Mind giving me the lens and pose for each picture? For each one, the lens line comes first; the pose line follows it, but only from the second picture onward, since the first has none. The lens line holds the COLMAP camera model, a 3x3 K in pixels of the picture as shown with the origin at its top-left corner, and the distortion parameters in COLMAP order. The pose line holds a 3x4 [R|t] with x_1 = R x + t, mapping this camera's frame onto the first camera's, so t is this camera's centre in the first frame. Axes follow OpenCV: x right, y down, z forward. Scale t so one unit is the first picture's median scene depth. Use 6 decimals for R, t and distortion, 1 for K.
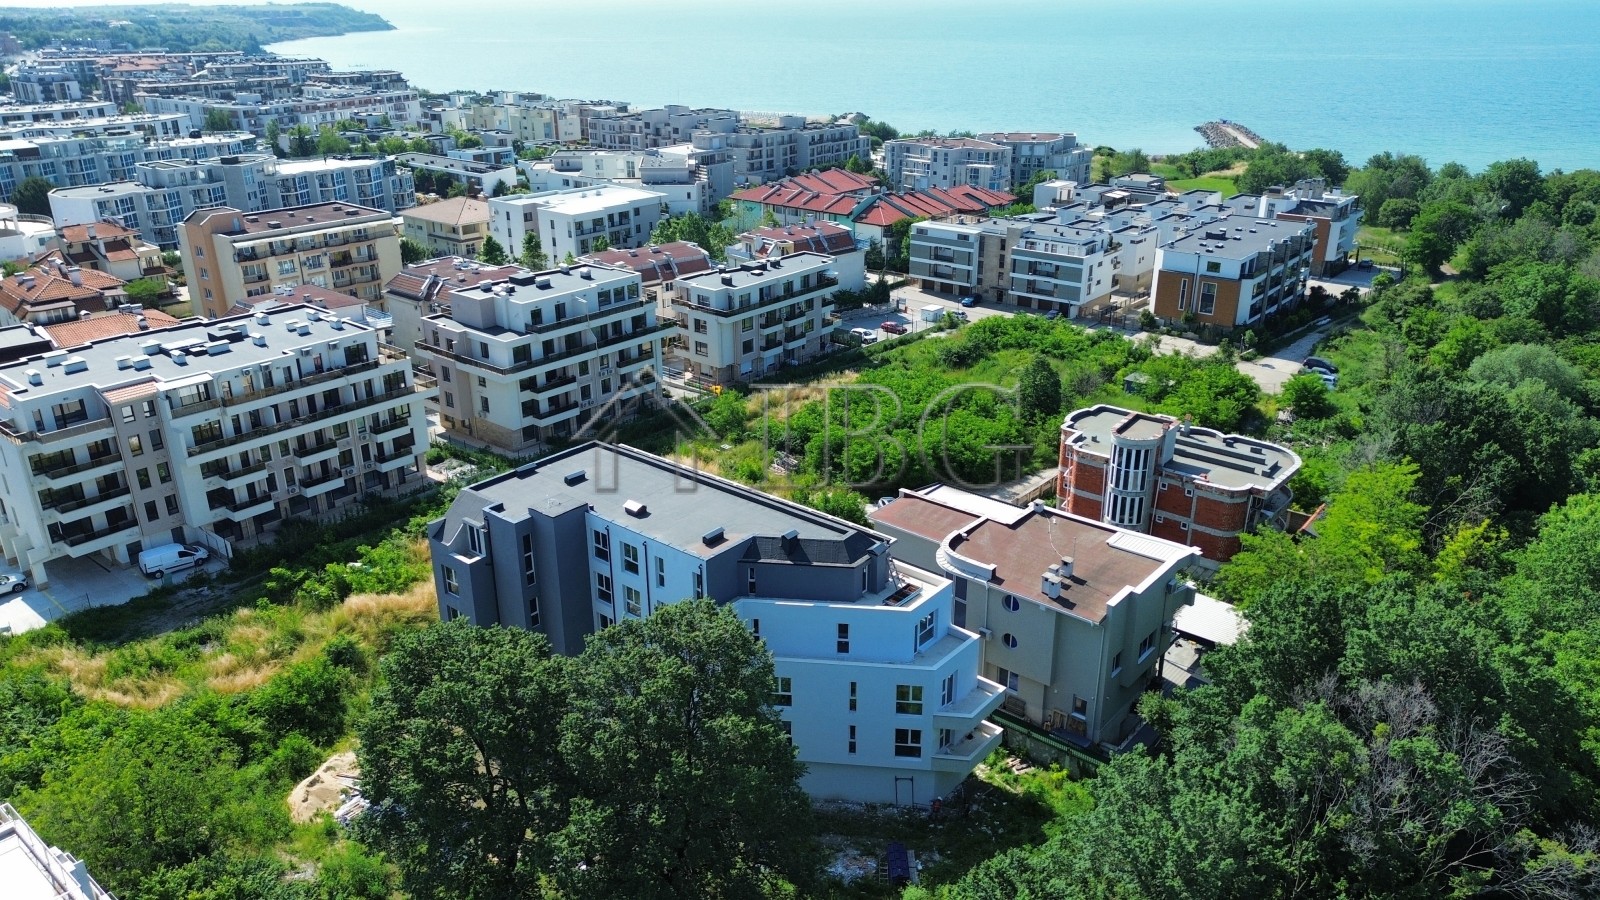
lens RADIAL K [[1126.3, 0, 800.0], [0, 1126.3, 450.0], [0, 0, 1]] dist [0.087324, -0.093667]
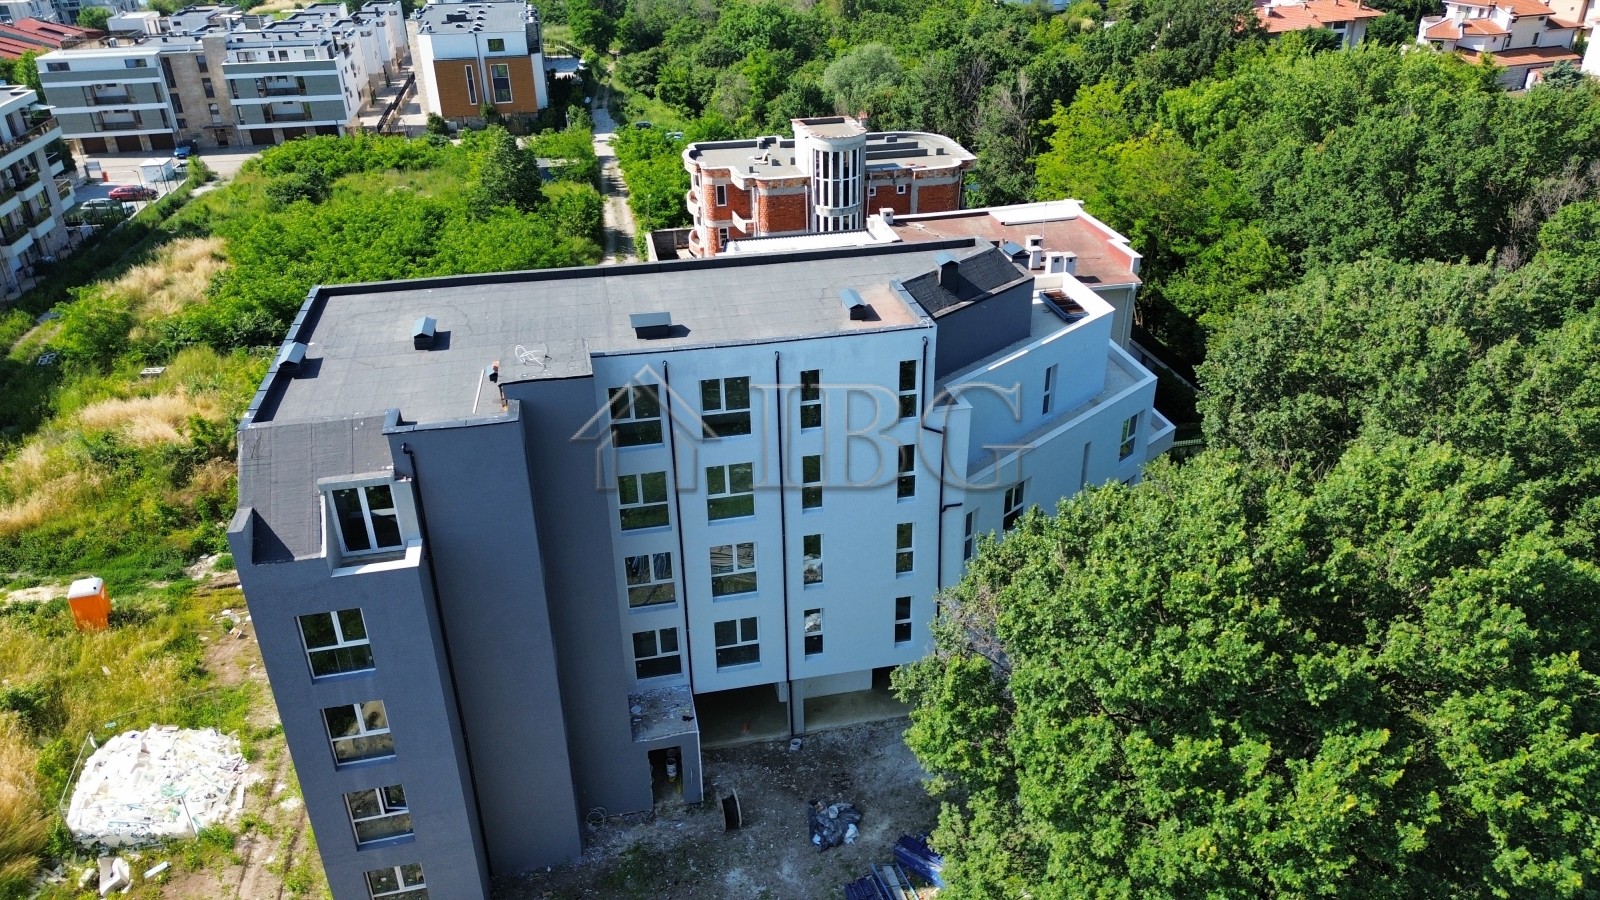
lens RADIAL K [[1126.3, 0, 800.0], [0, 1126.3, 450.0], [0, 0, 1]] dist [0.087324, -0.093667]
pose [[0.625386, -0.367361, 0.688432, -0.196123], [0.305151, 0.927127, 0.217528, 0.005628], [-0.718175, 0.074037, 0.691913, 0.255513]]
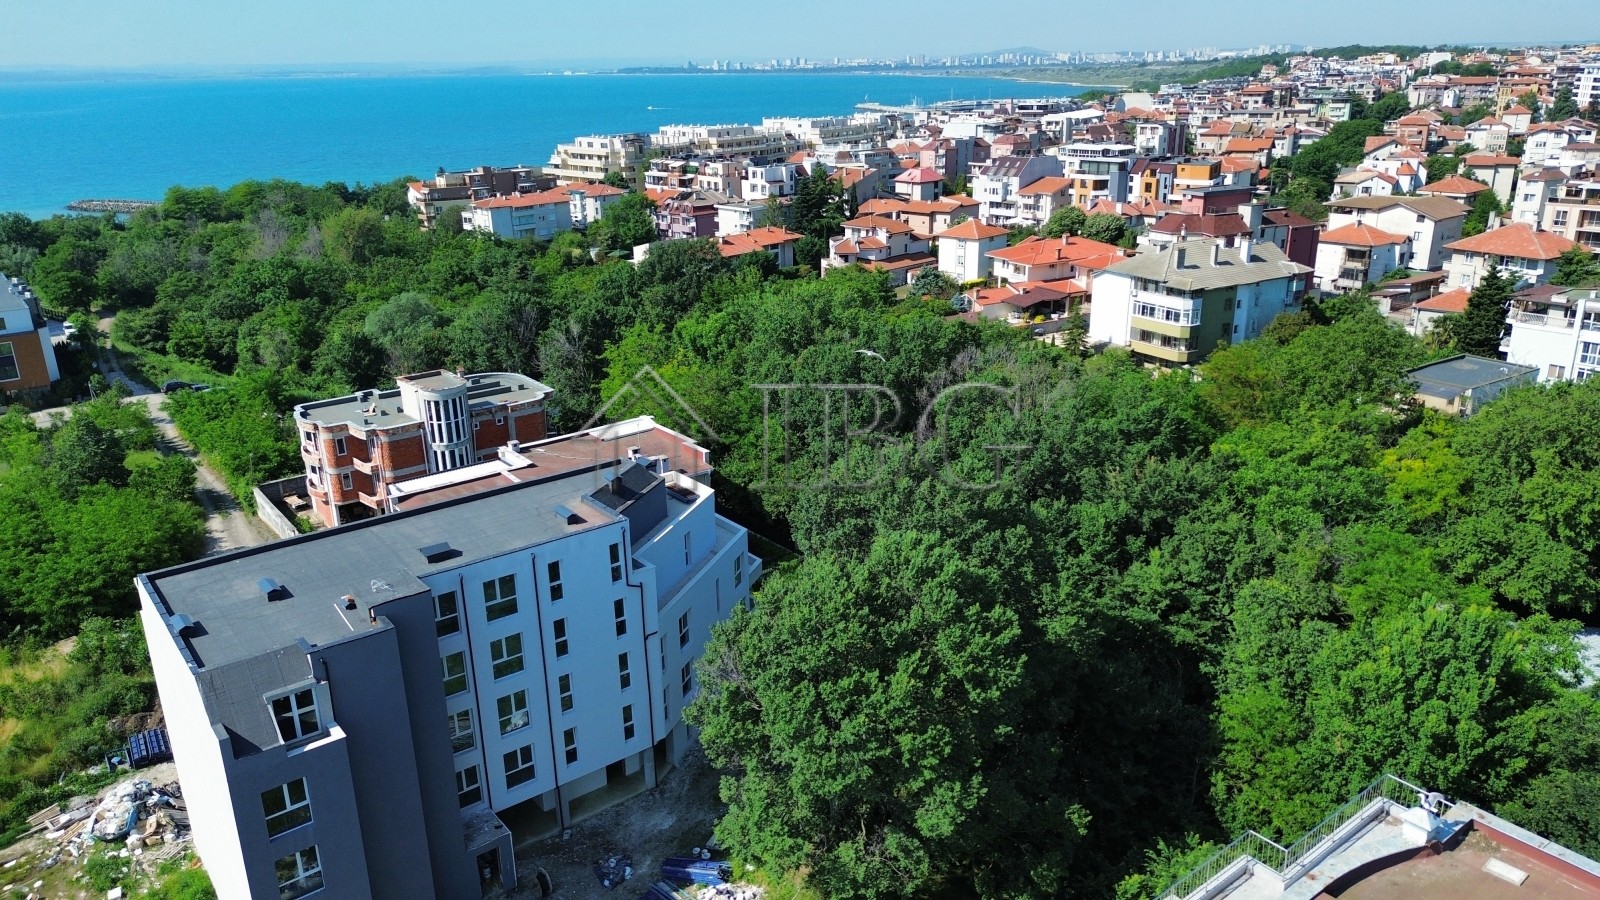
lens RADIAL K [[1126.3, 0, 800.0], [0, 1126.3, 450.0], [0, 0, 1]] dist [0.087324, -0.093667]
pose [[0.218489, -0.315316, 0.923492, -0.311170], [0.386115, 0.897060, 0.214940, -0.030757], [-0.896202, 0.309612, 0.317746, 0.225040]]
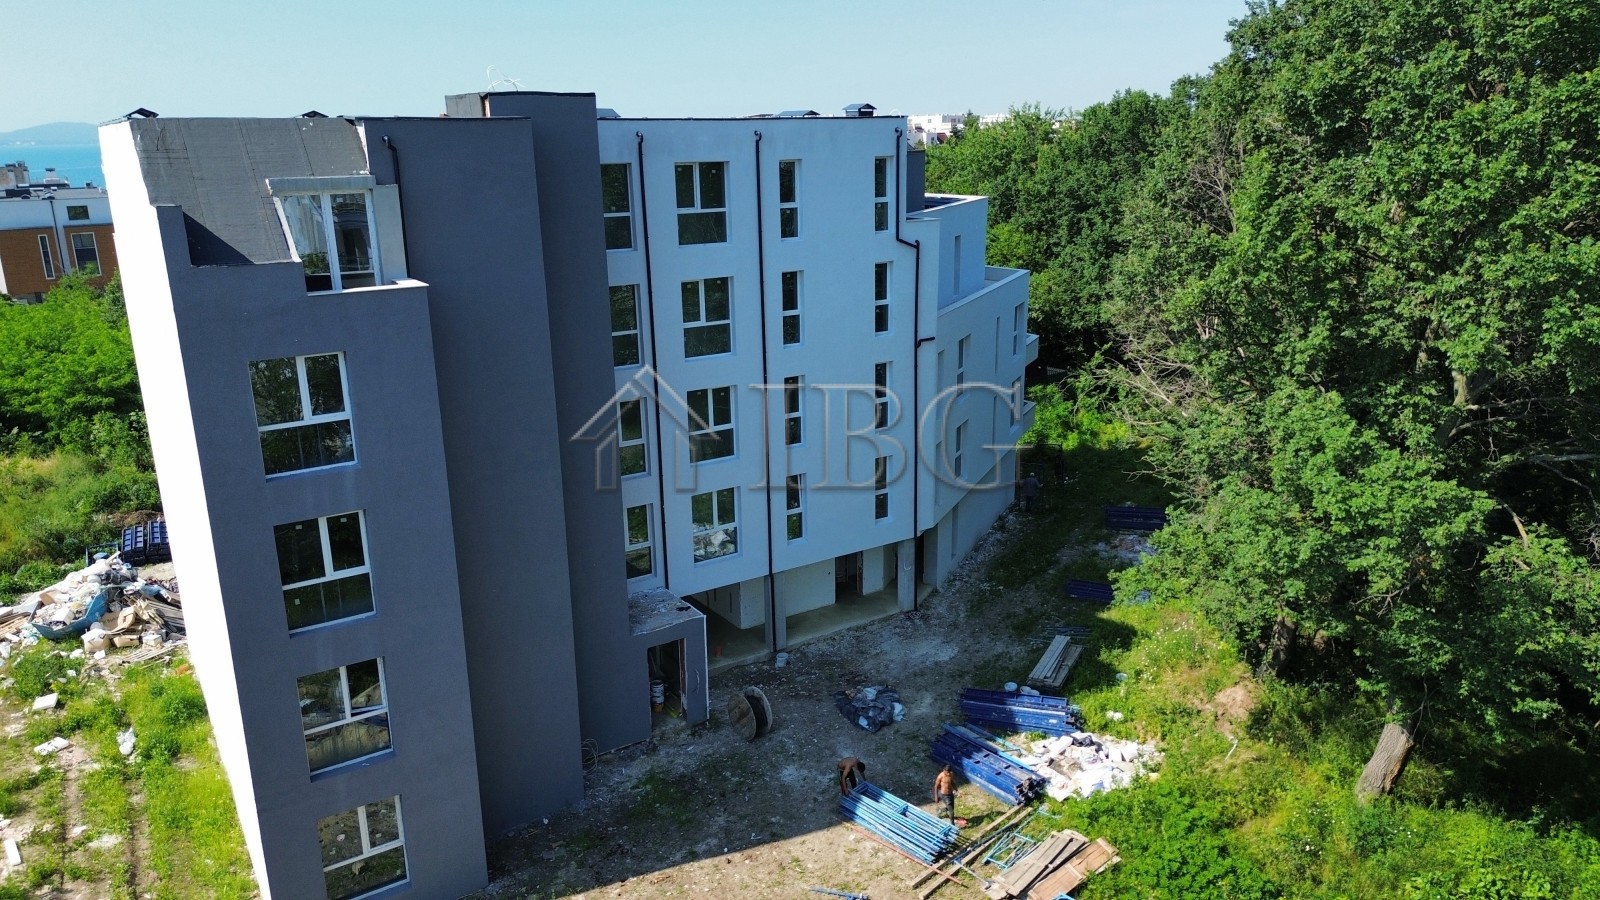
lens RADIAL K [[1126.3, 0, 800.0], [0, 1126.3, 450.0], [0, 0, 1]] dist [0.087324, -0.093667]
pose [[0.300375, -0.258612, 0.918093, -0.226150], [0.371915, 0.918111, 0.136937, 0.054923], [-0.878325, 0.300320, 0.371959, 0.338115]]
